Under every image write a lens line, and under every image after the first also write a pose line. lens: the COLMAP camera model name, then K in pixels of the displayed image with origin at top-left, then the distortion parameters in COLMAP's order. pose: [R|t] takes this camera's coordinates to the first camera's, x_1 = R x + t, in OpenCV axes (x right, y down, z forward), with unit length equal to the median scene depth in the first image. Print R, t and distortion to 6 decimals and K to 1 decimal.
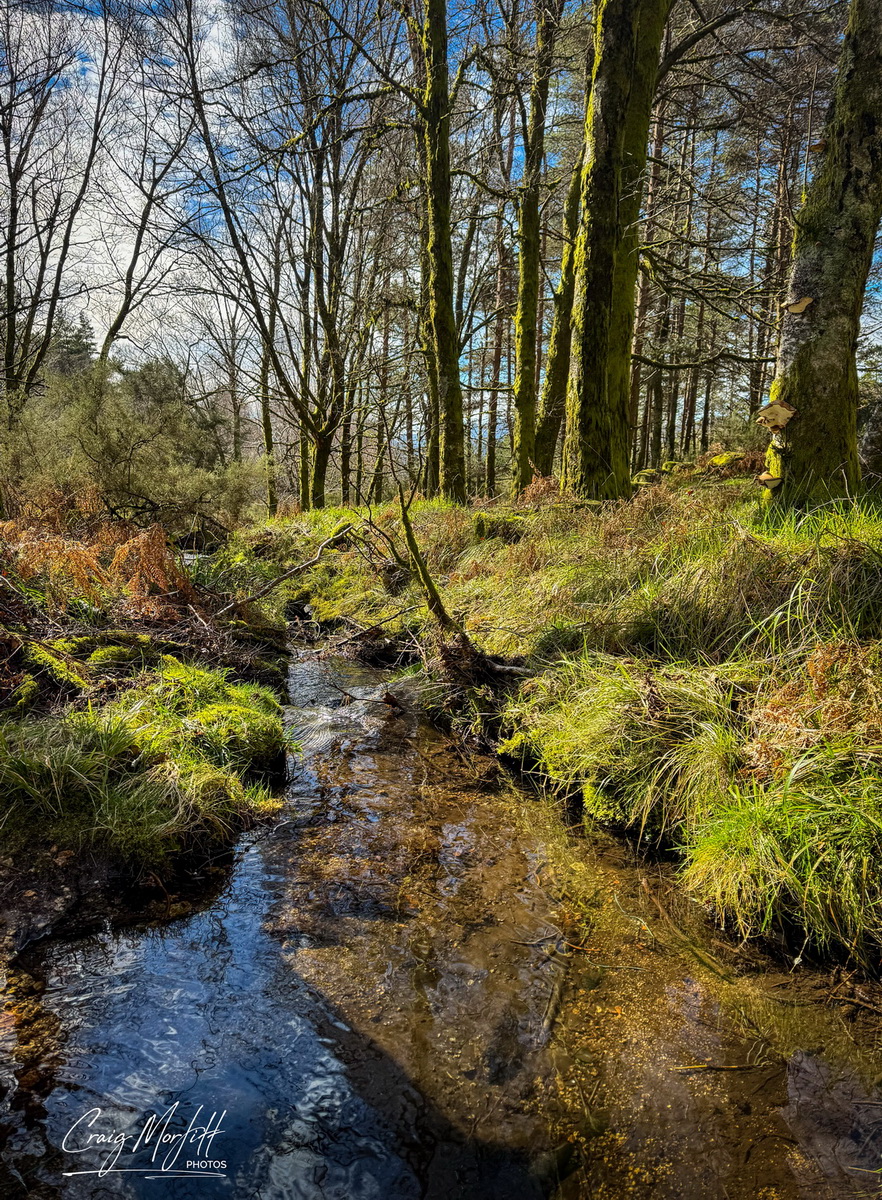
lens RADIAL K [[929.2, 0, 441.0], [0, 929.2, 600.0], [0, 0, 1]] dist [0.007957, 0.003235]
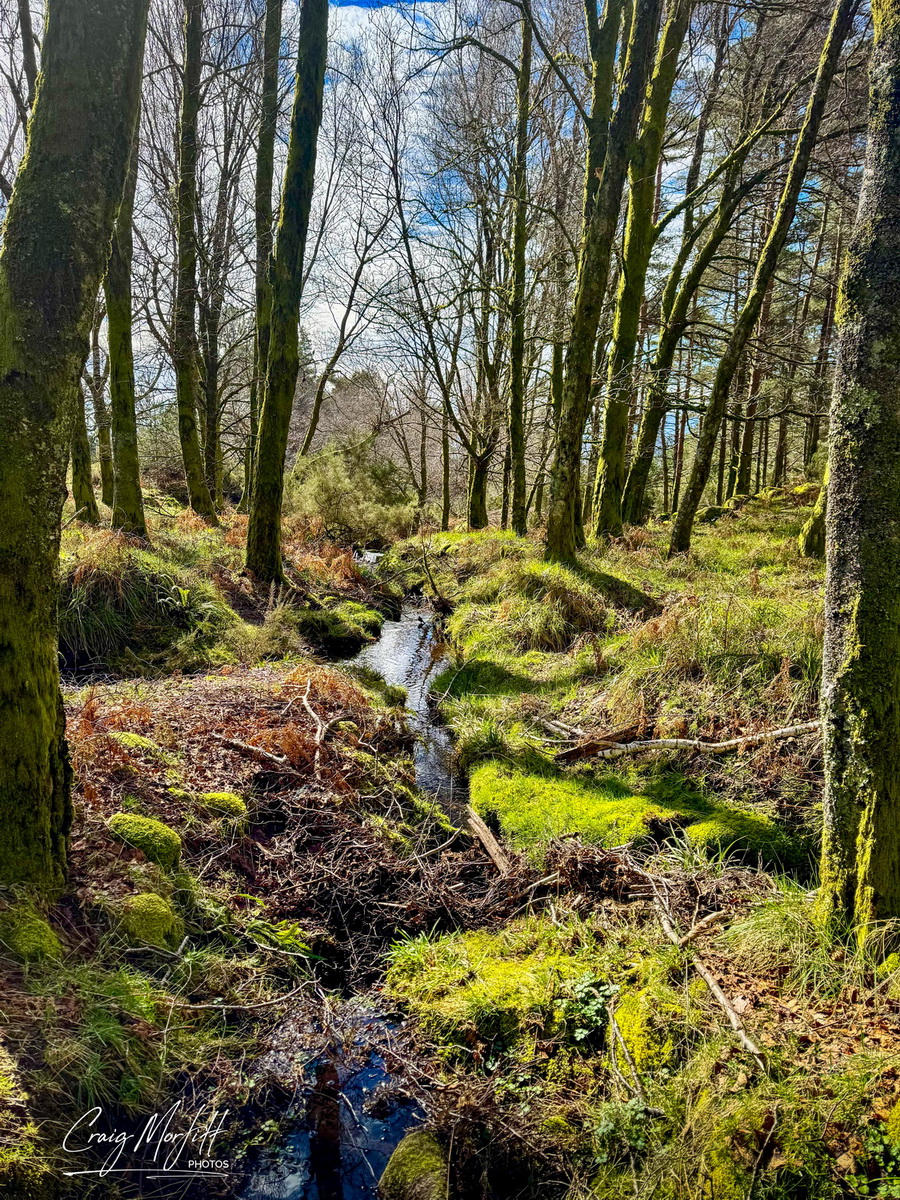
lens RADIAL K [[850.9, 0, 447.0], [0, 850.9, 597.1], [0, 0, 1]] dist [0.102154, -0.140795]
pose [[0.981256, 0.053145, -0.185238, 0.374262], [-0.051310, 0.998575, 0.014688, -0.004271], [0.185754, -0.004908, 0.982584, -1.169223]]
